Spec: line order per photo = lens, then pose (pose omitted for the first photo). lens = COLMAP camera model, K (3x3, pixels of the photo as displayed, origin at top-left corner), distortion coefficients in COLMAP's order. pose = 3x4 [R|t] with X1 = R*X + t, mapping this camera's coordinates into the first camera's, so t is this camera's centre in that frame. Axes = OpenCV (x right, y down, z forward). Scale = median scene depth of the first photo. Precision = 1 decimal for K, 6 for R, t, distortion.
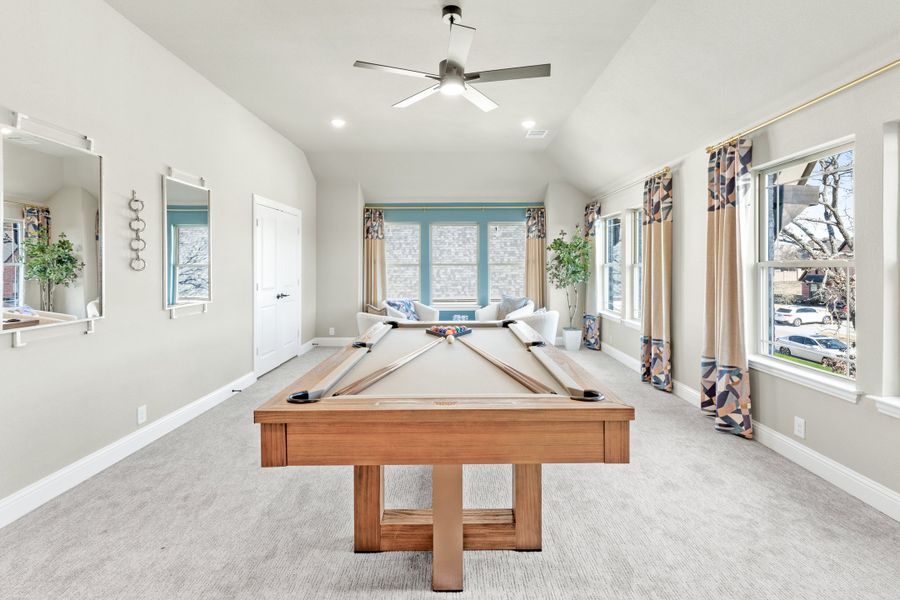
lens RADIAL K [[409.6, 0, 450.8], [0, 409.6, 261.9], [0, 0, 1]] dist [-0.001314, 0.000115]
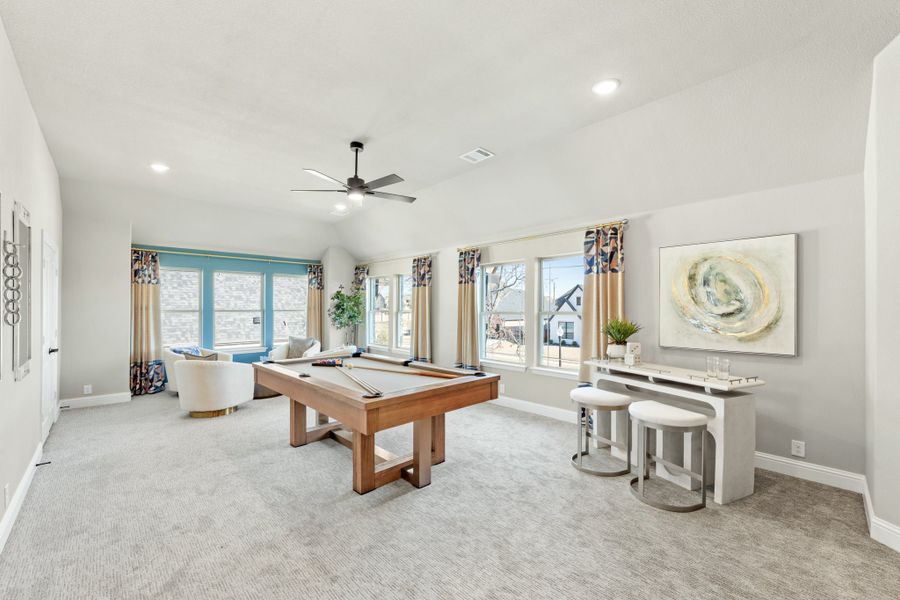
lens RADIAL K [[367.7, 0, 450.6], [0, 367.7, 298.3], [0, 0, 1]] dist [-0.000809, 0.000069]
pose [[0.720524, 0.022101, 0.693078, -0.289035], [-0.009661, 0.999715, -0.021835, -0.011858], [-0.693363, 0.009037, 0.720532, -0.086692]]
